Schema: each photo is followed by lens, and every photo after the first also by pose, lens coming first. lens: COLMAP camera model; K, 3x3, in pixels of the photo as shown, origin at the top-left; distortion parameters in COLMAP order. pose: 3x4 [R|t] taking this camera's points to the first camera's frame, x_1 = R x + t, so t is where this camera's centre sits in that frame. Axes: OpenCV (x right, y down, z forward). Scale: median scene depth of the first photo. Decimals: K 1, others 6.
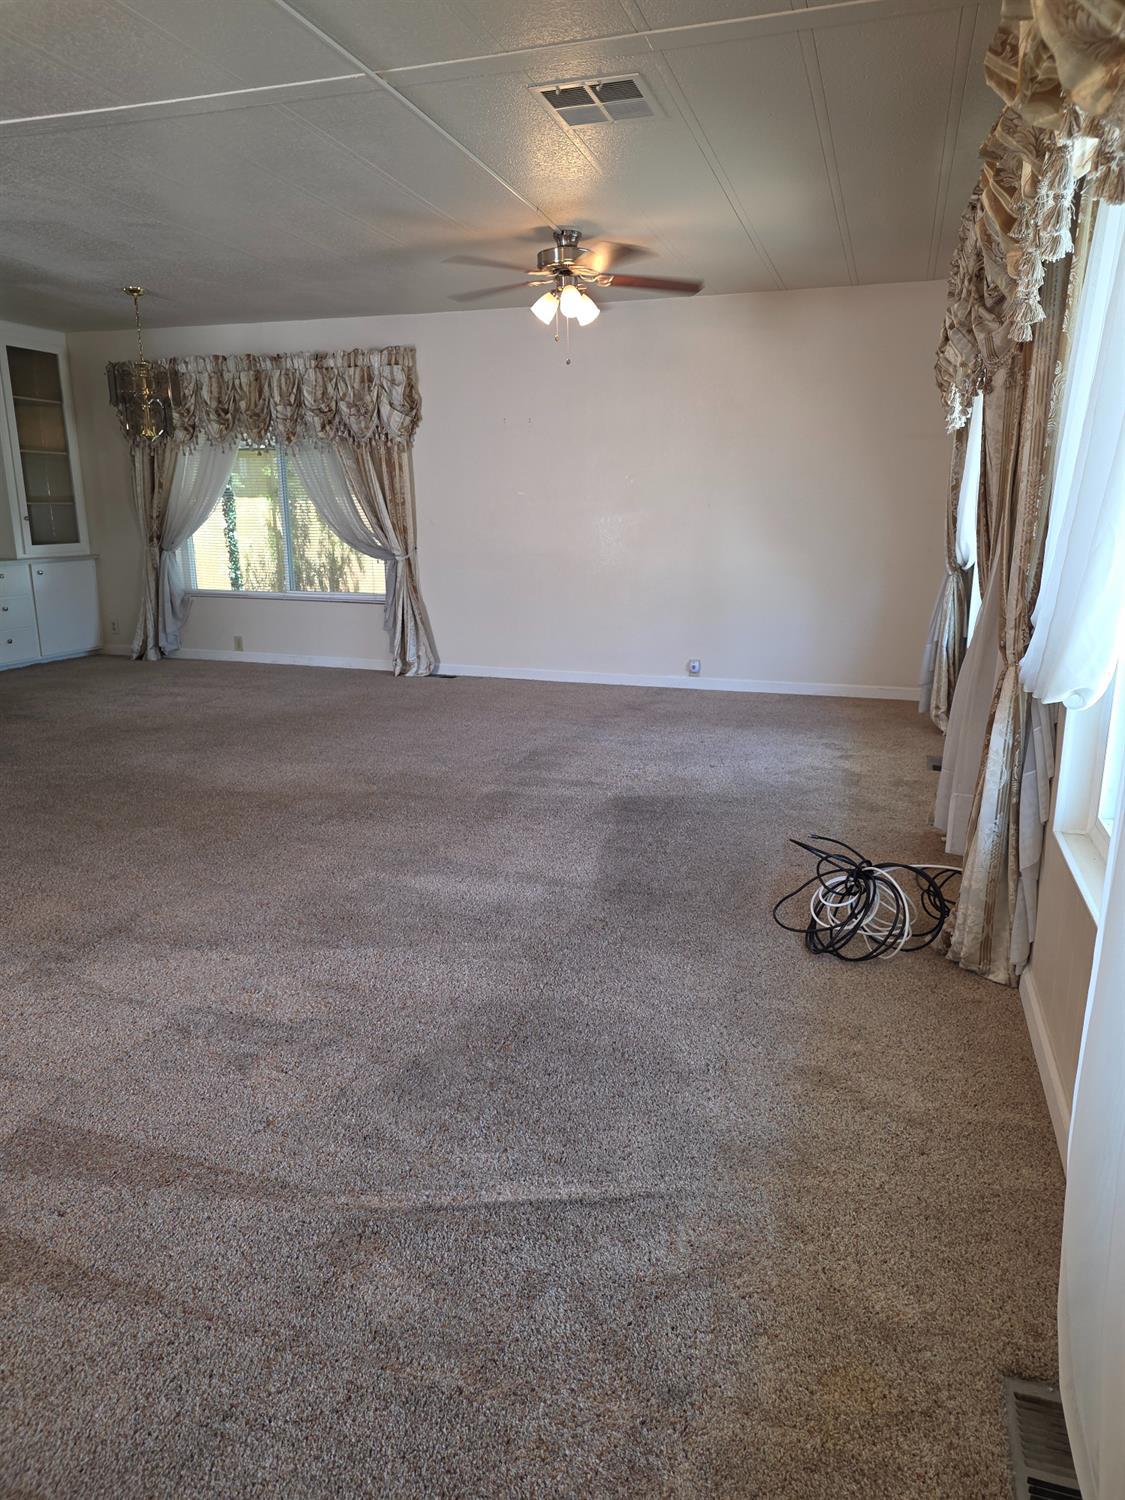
lens RADIAL K [[1004.2, 0, 540.1], [0, 1004.2, 718.9], [0, 0, 1]] dist [0.054762, -0.013641]
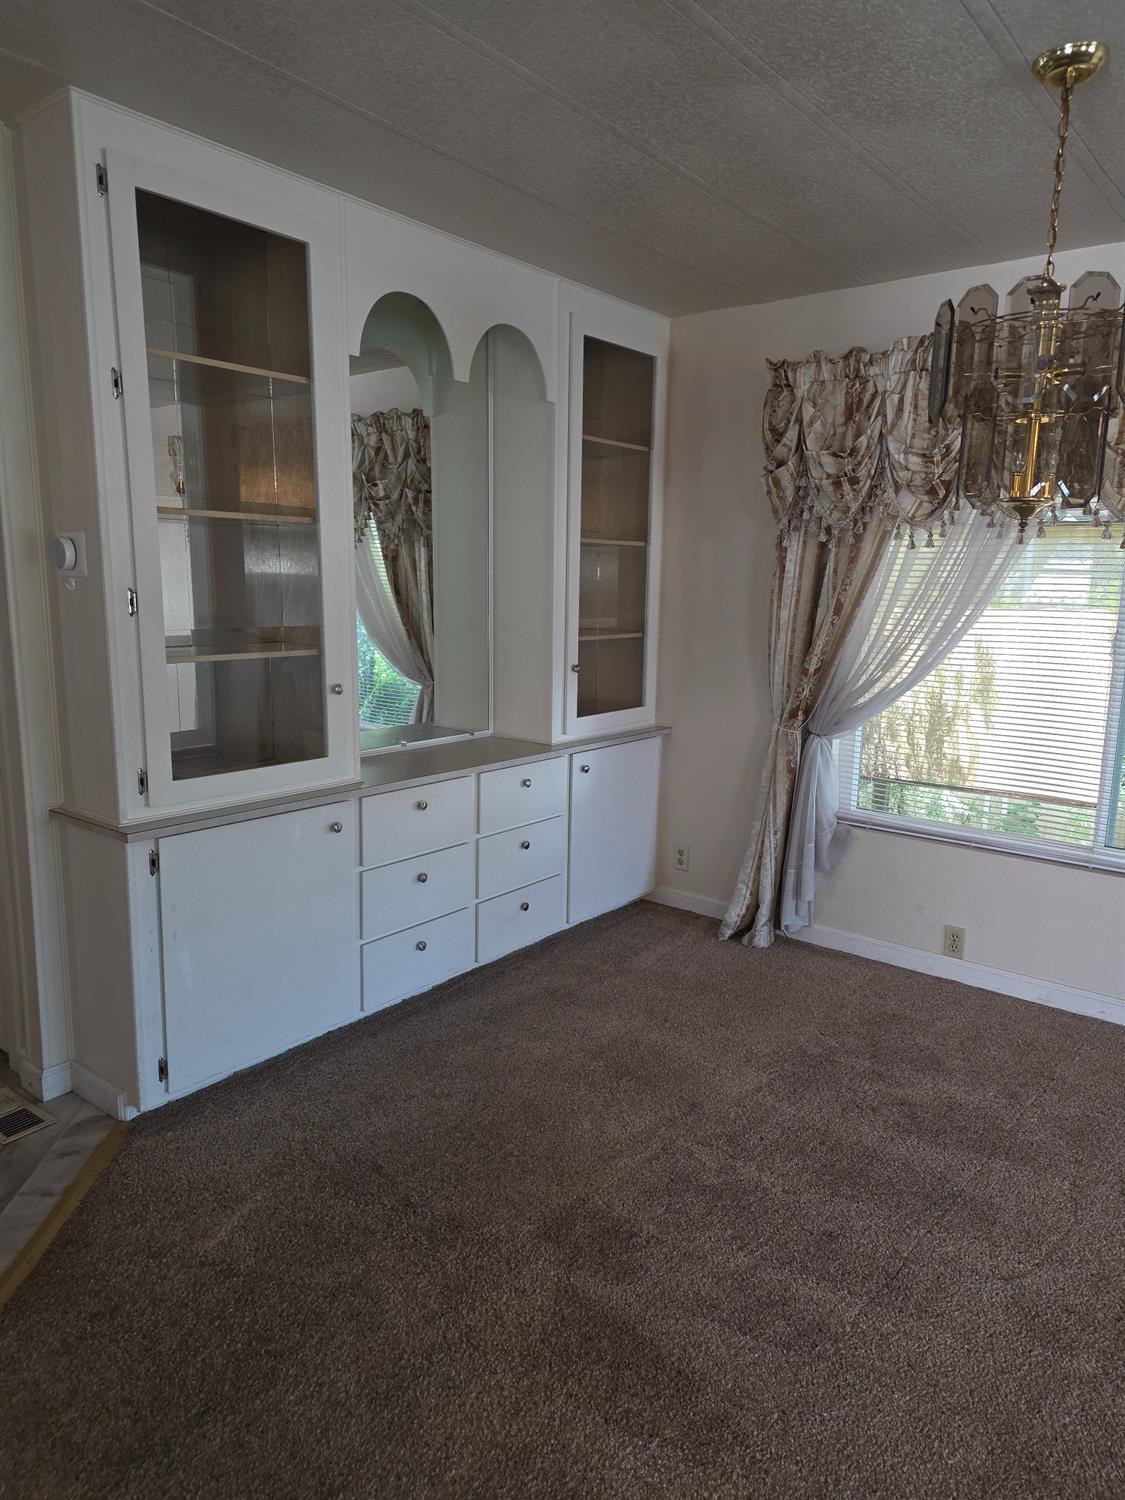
lens RADIAL K [[1004.2, 0, 565.4], [0, 1004.2, 754.2], [0, 0, 1]] dist [0.054762, -0.013641]
pose [[0.943661, 0.079828, -0.321141, -0.328262], [-0.092629, 0.995393, -0.024756, -0.134676], [0.317685, 0.053108, 0.946708, 0.497639]]
